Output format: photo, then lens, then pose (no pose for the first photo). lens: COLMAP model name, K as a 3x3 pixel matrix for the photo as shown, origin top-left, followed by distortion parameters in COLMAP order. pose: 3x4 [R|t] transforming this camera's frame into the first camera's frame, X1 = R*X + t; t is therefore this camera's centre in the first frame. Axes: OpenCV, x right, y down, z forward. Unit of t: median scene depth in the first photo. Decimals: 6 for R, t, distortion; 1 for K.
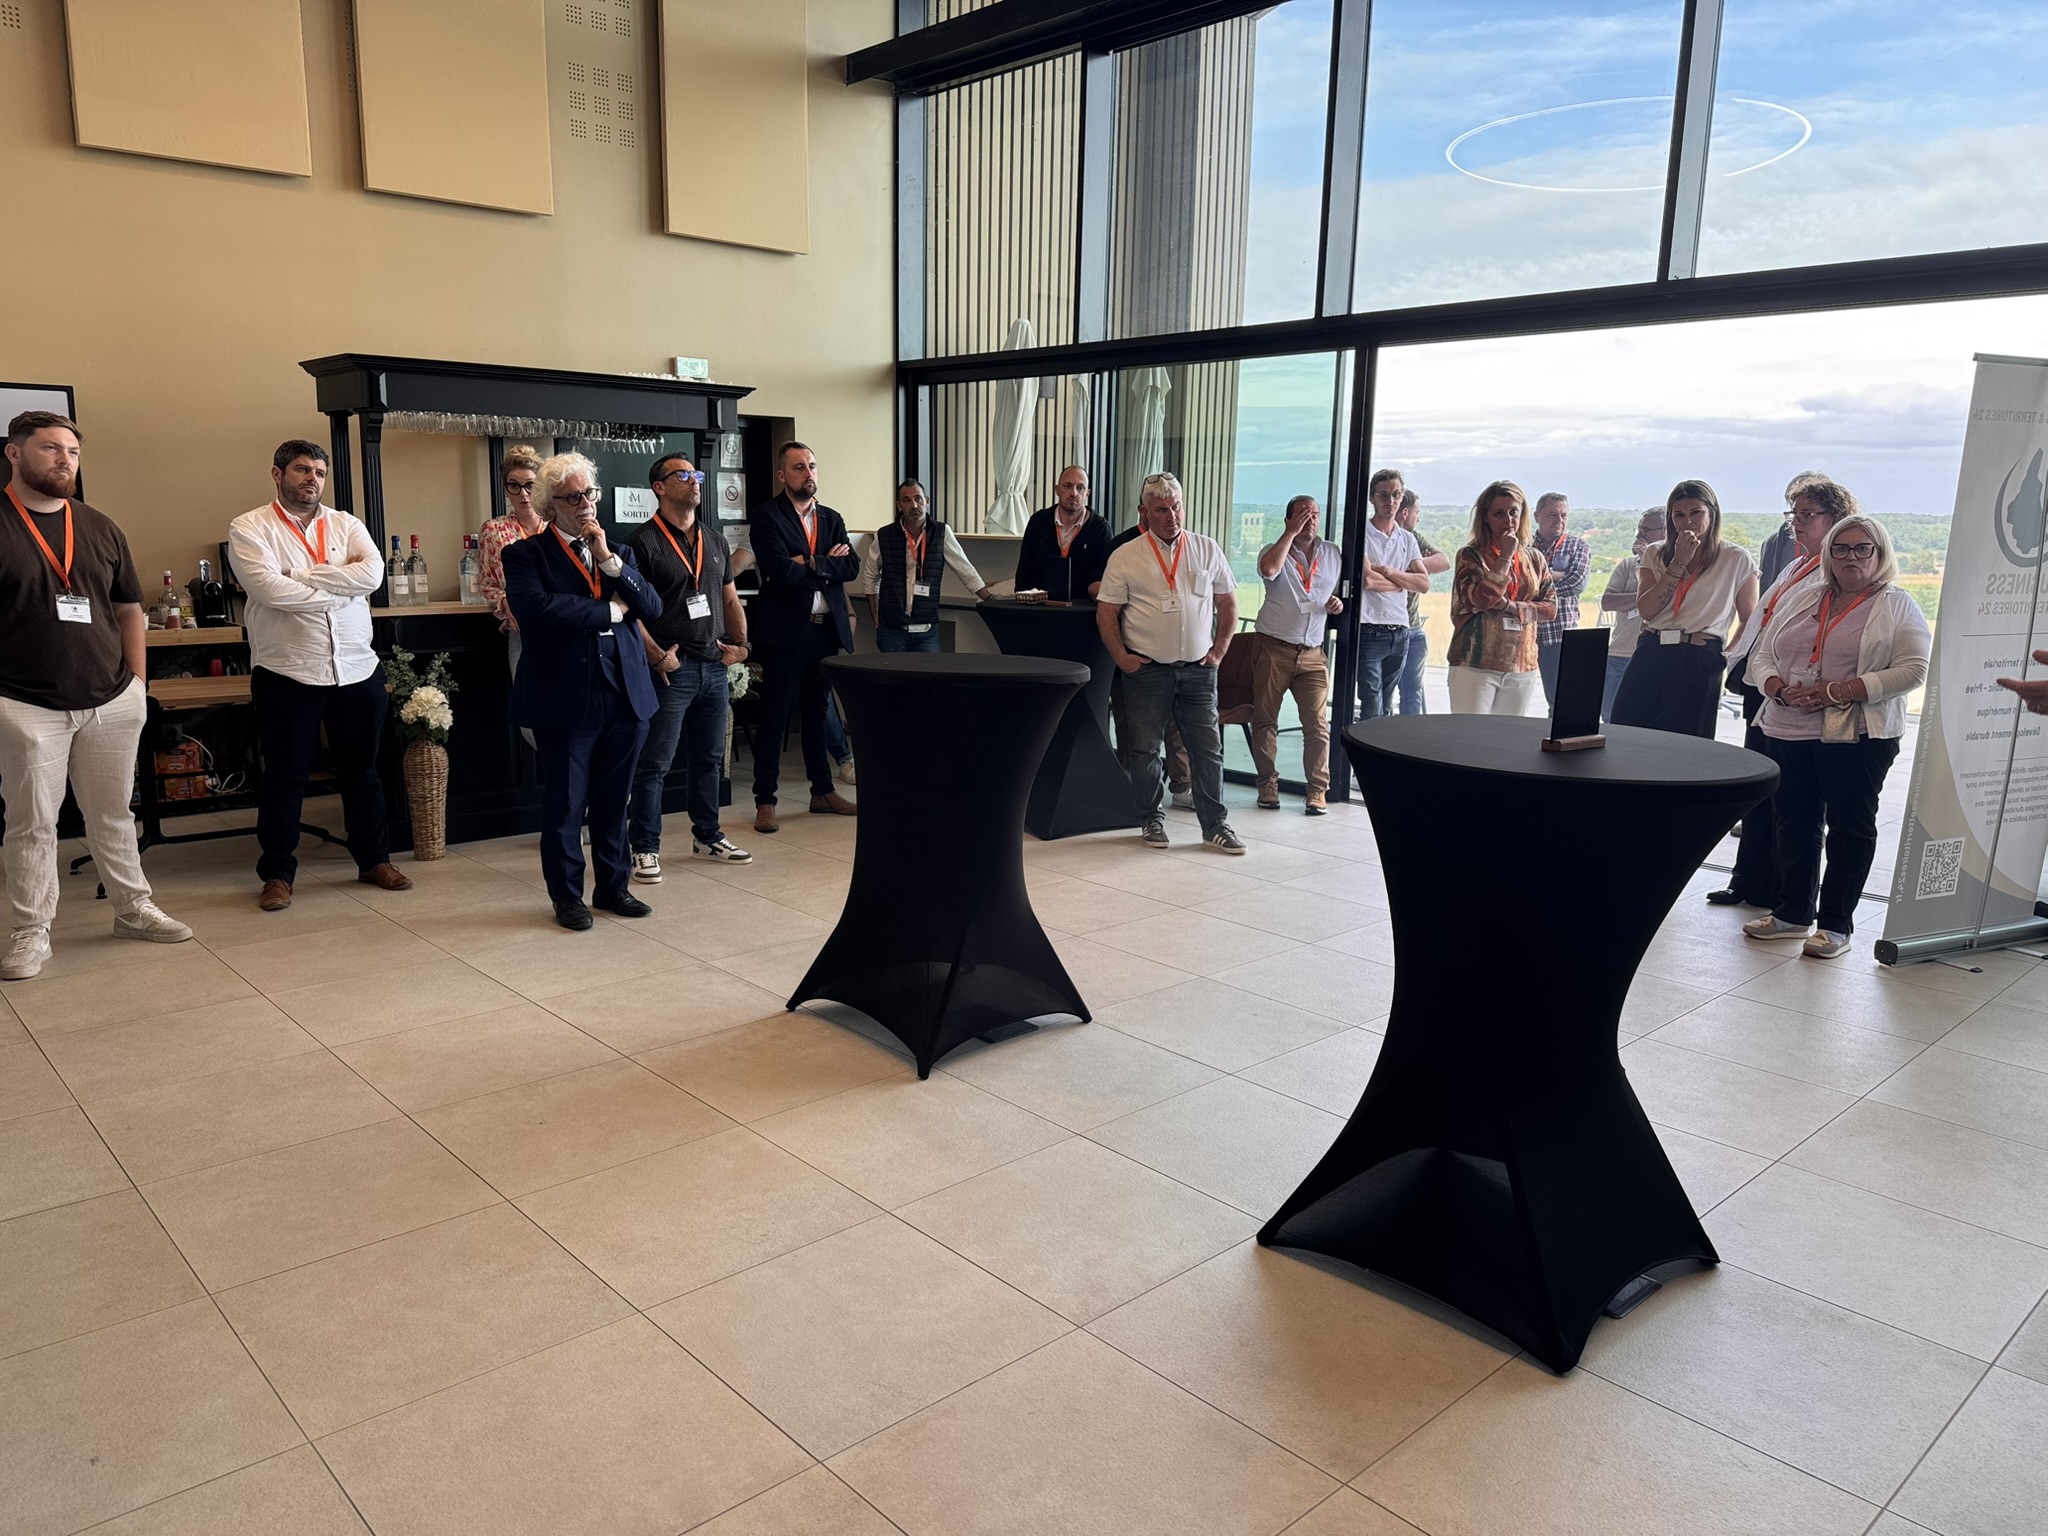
lens RADIAL K [[1447.1, 0, 1034.3], [0, 1447.1, 821.2], [0, 0, 1]] dist [0.000986, -0.003706]
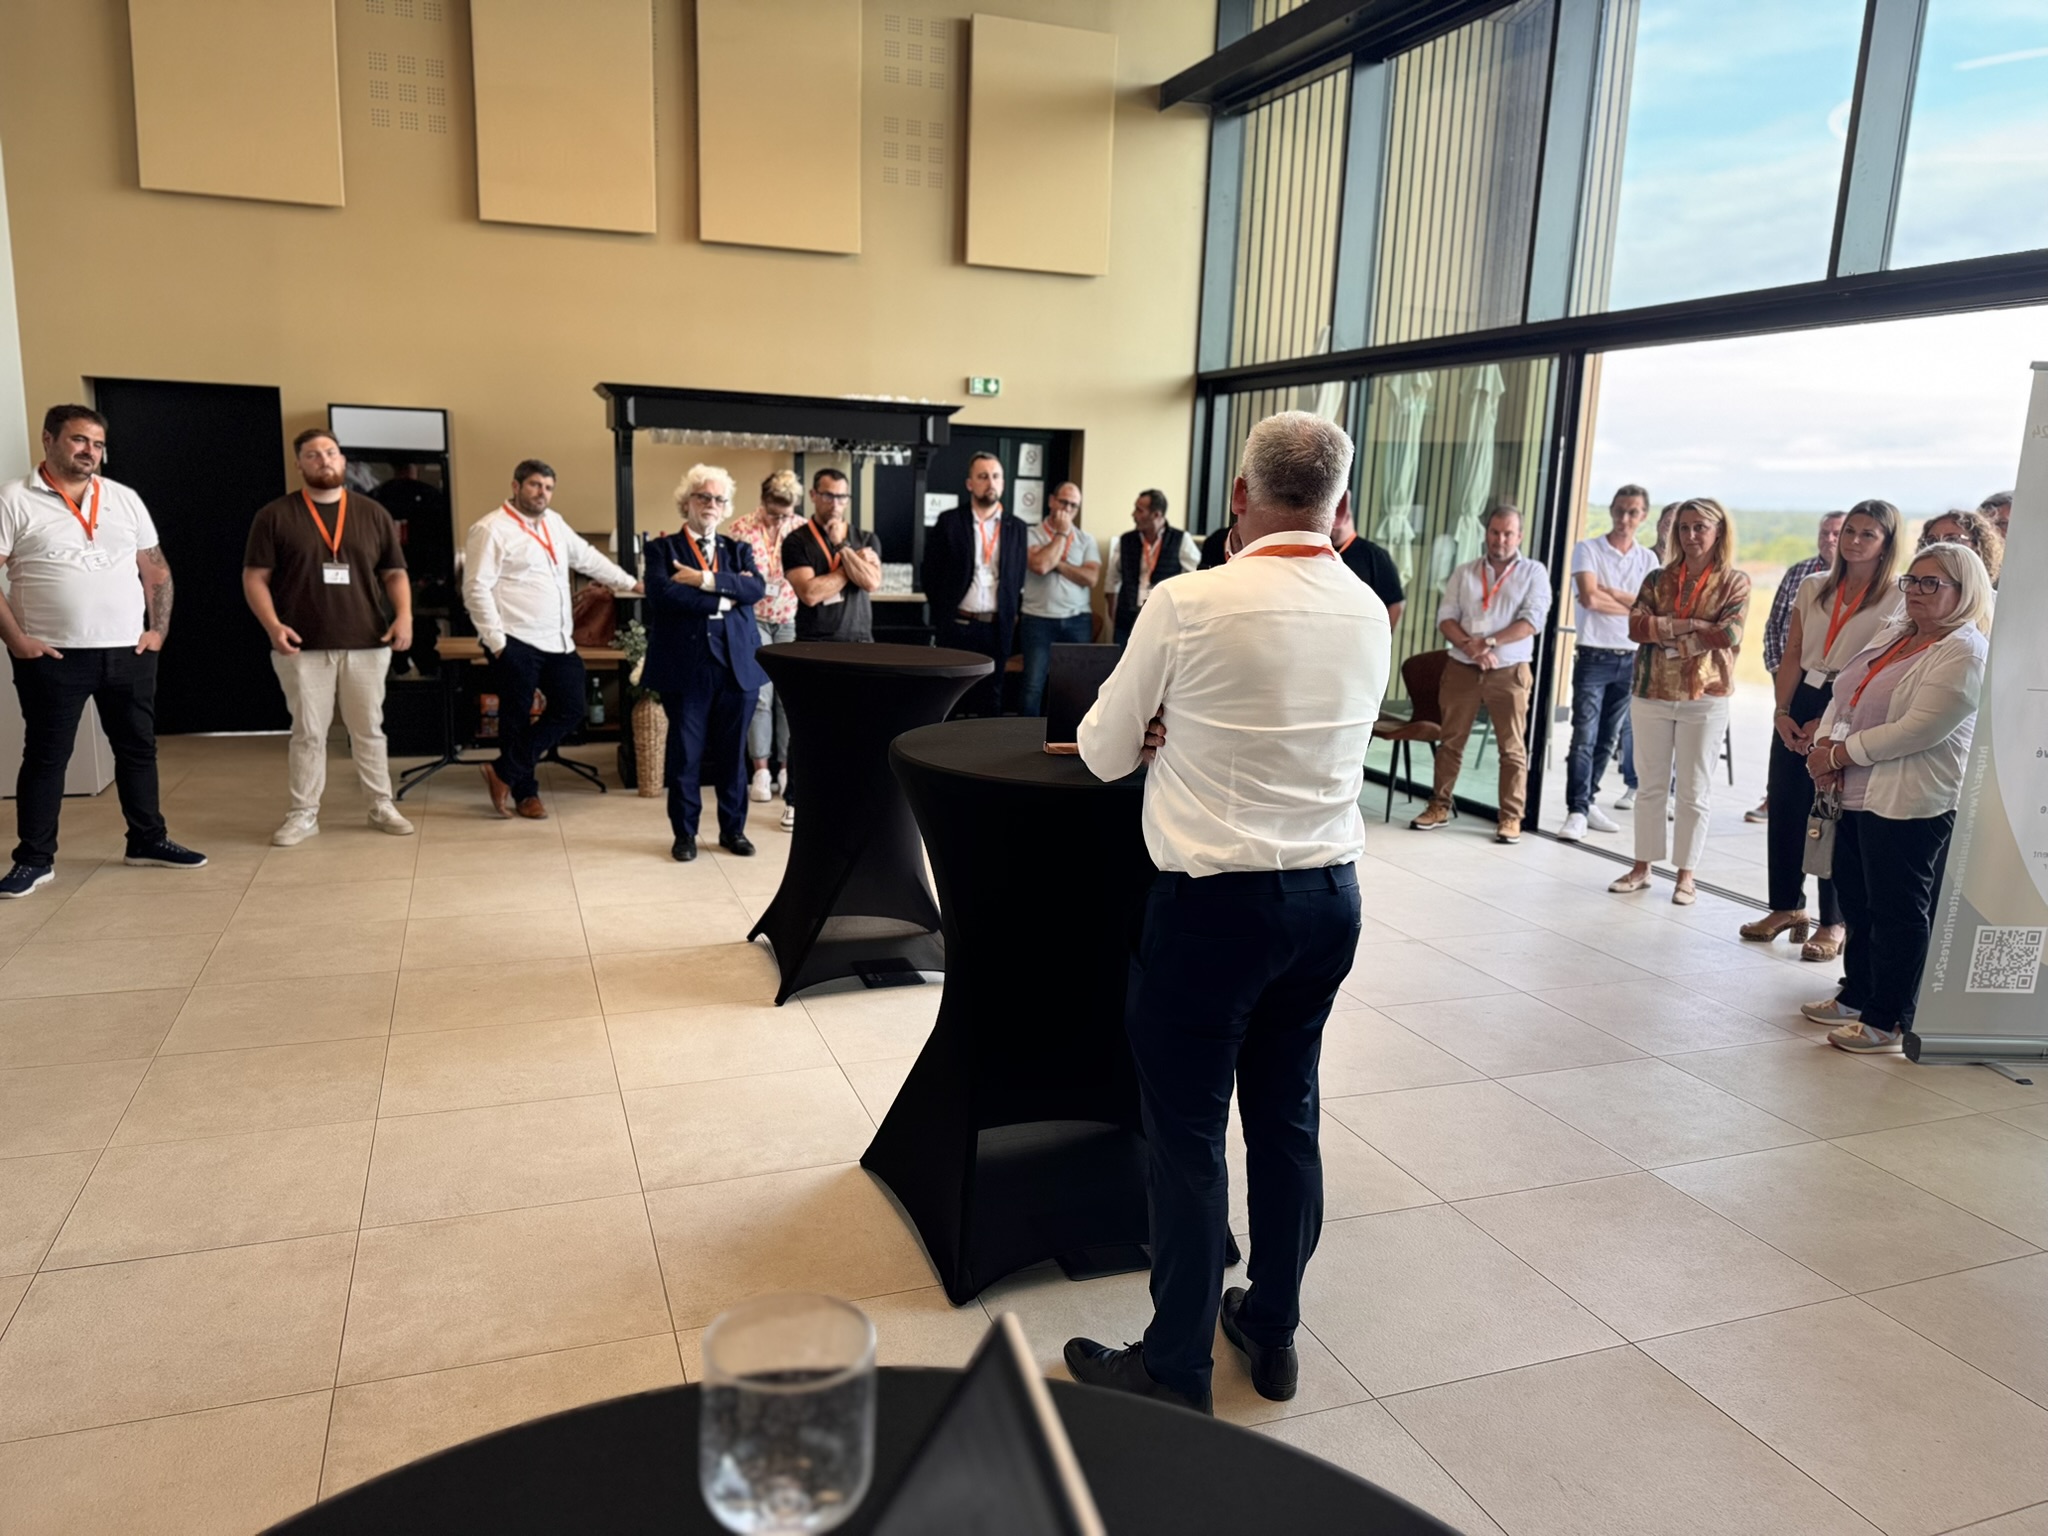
lens RADIAL K [[1449.9, 0, 1015.3], [0, 1449.9, 799.3], [0, 0, 1]] dist [0.099033, -0.132624]
pose [[0.920068, 0.092395, -0.380707, 0.331051], [-0.098105, 0.995166, 0.004428, -0.007471], [0.379276, 0.033275, 0.924685, -0.017395]]
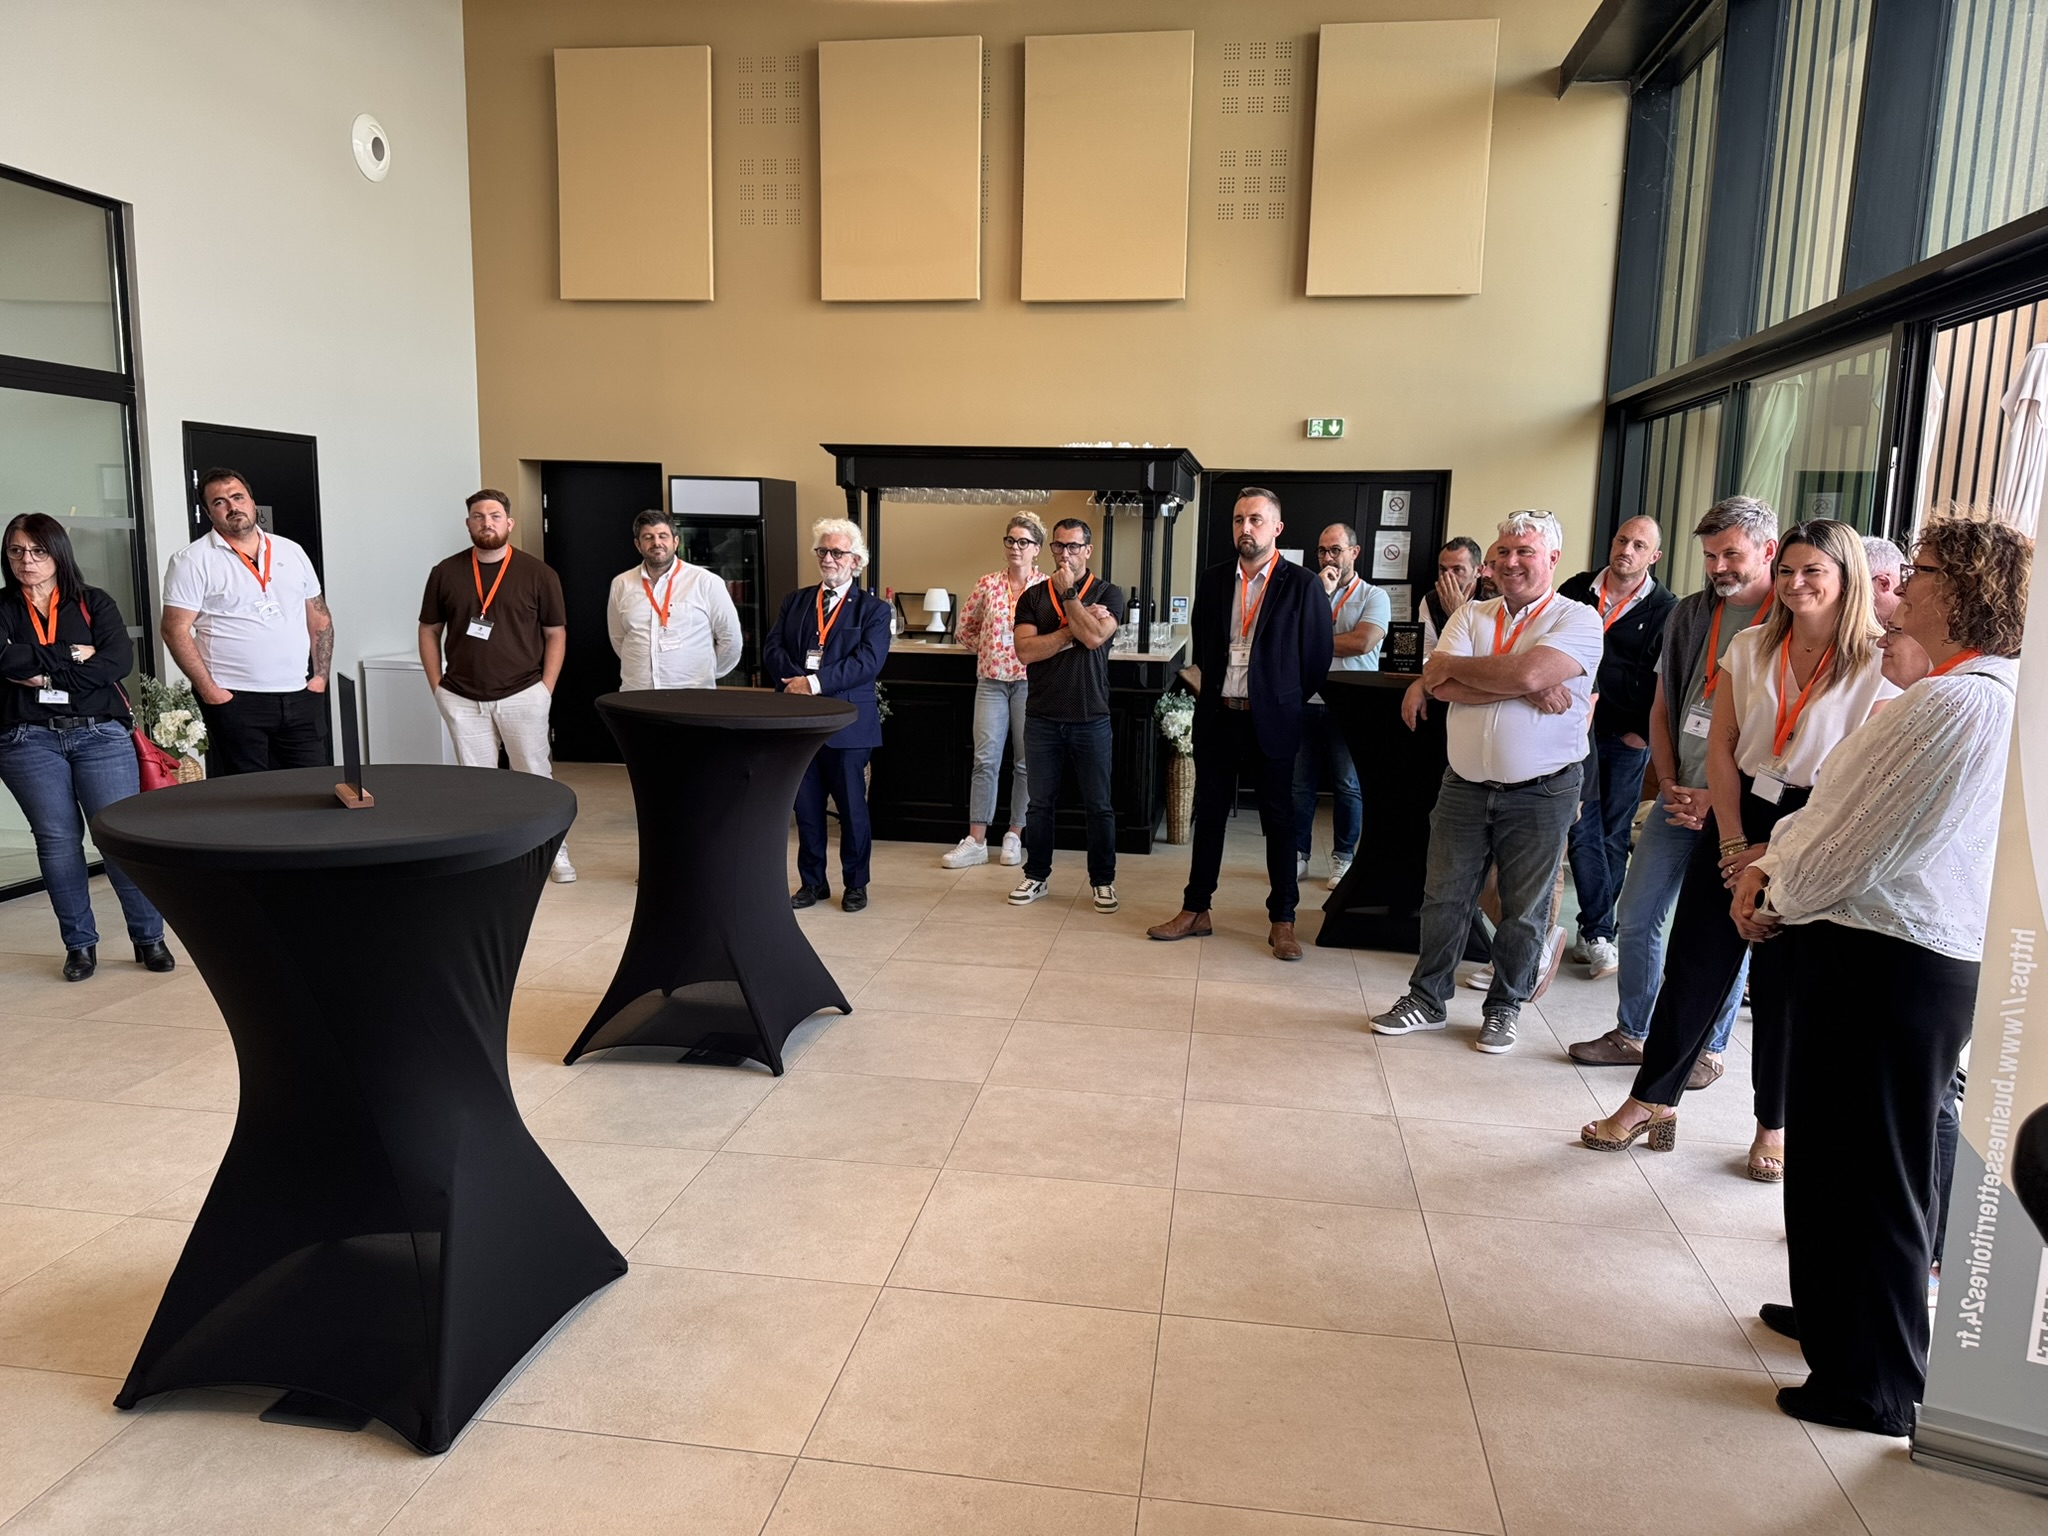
lens RADIAL K [[1449.9, 0, 1015.3], [0, 1449.9, 799.3], [0, 0, 1]] dist [0.099033, -0.132624]
pose [[0.626138, 0.128400, -0.769068, 0.605590], [-0.170565, 0.985014, 0.025588, -0.069044], [0.760828, 0.115155, 0.638655, 0.308256]]
